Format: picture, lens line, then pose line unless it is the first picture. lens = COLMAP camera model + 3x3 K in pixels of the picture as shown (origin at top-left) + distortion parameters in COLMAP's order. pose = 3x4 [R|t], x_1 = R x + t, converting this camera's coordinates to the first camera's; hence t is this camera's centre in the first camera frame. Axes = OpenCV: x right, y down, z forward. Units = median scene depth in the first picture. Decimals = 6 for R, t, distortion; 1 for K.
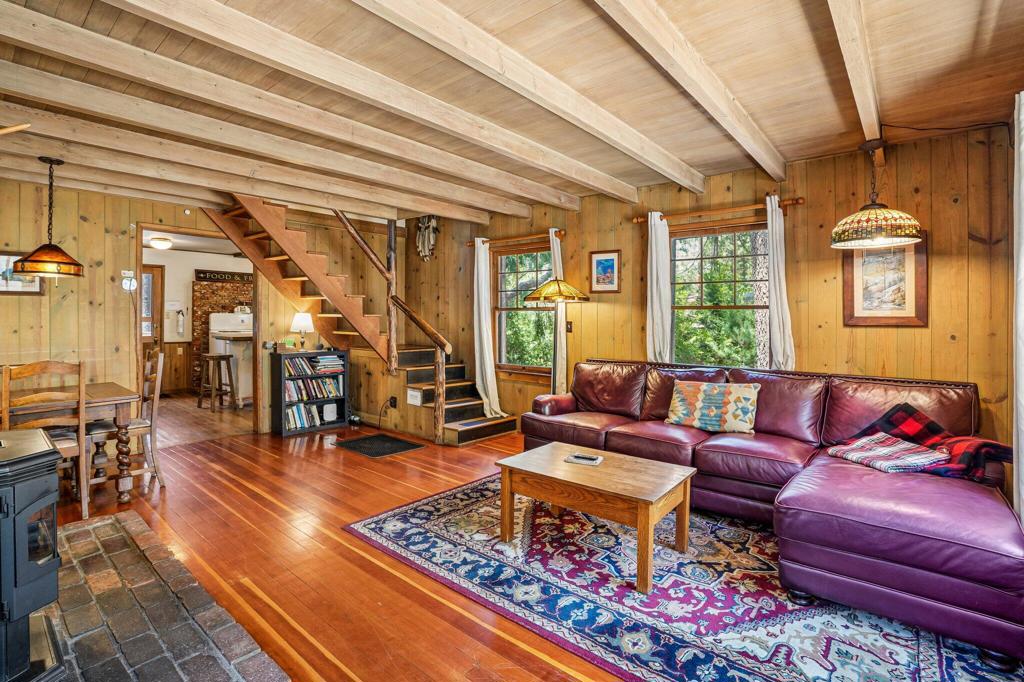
lens RADIAL K [[488.3, 0, 500.6], [0, 488.3, 316.4], [0, 0, 1]] dist [-0.038020, 0.007143]
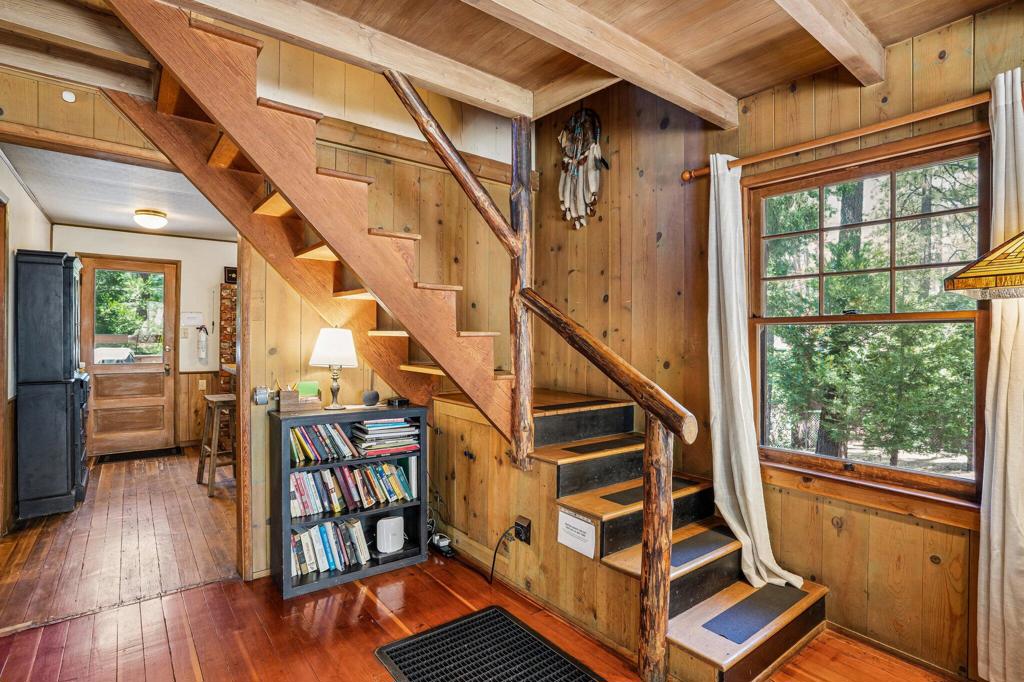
lens RADIAL K [[497.7, 0, 508.6], [0, 497.7, 340.4], [0, 0, 1]] dist [-0.028160, -0.000287]
pose [[0.983486, 0.005952, -0.180884, -0.154647], [-0.004484, 0.999954, 0.008521, 0.000021], [0.180927, -0.007569, 0.983467, 0.562614]]
